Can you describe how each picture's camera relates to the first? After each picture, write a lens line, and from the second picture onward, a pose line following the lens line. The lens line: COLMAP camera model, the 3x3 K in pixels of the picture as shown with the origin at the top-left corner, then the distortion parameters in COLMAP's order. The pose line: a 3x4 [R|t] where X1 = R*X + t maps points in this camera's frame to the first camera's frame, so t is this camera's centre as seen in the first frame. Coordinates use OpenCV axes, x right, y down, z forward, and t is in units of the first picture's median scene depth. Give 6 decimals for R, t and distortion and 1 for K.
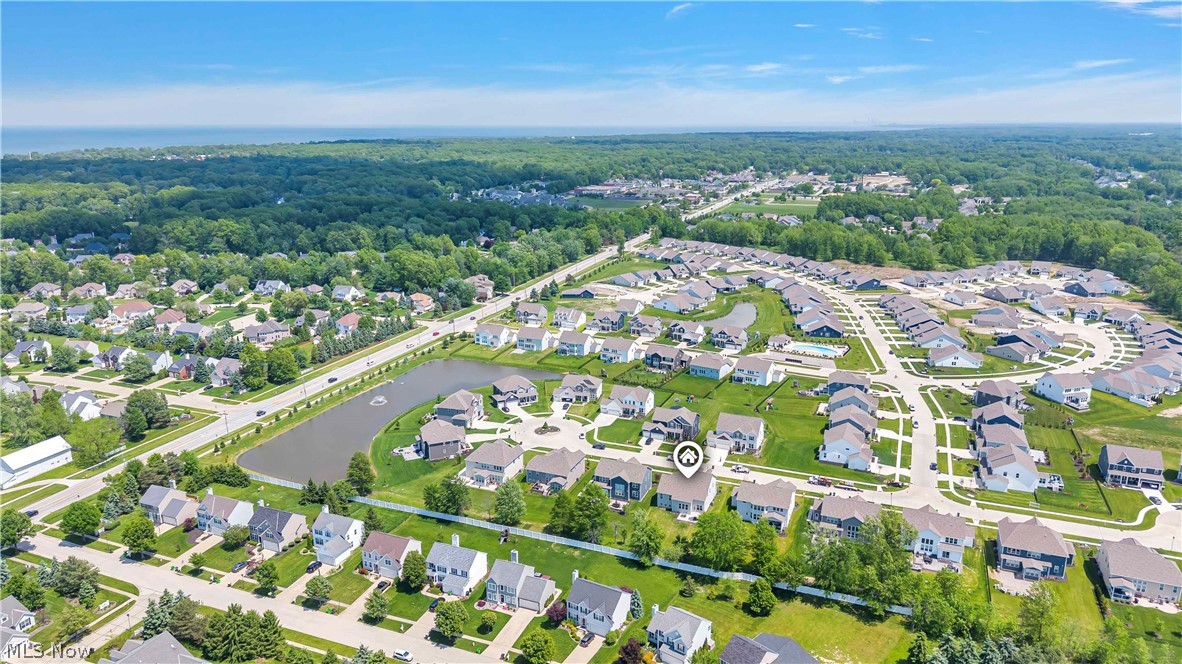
lens RADIAL K [[779.5, 0, 591.0], [0, 779.5, 332.0], [0, 0, 1]] dist [0.003982, -0.002887]
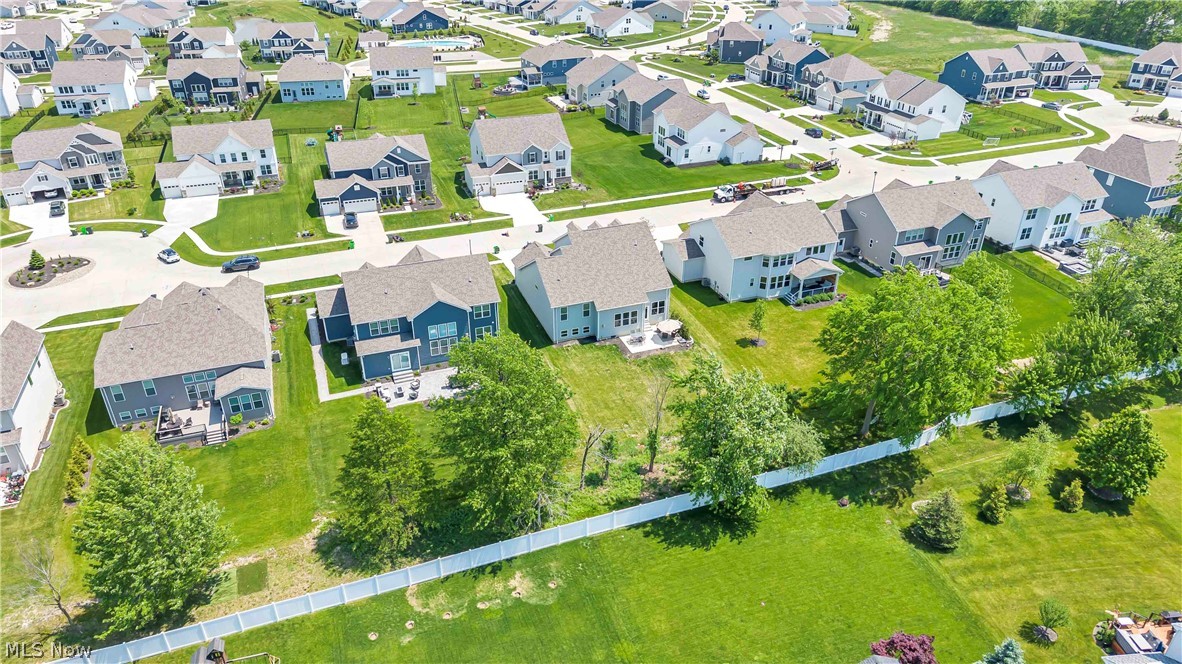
lens RADIAL K [[779.5, 0, 591.0], [0, 779.5, 332.0], [0, 0, 1]] dist [0.003982, -0.002887]
pose [[0.726826, -0.339238, 0.597194, -0.102474], [0.173885, 0.932065, 0.317834, 0.083613], [-0.664445, -0.127167, 0.736438, 0.584492]]
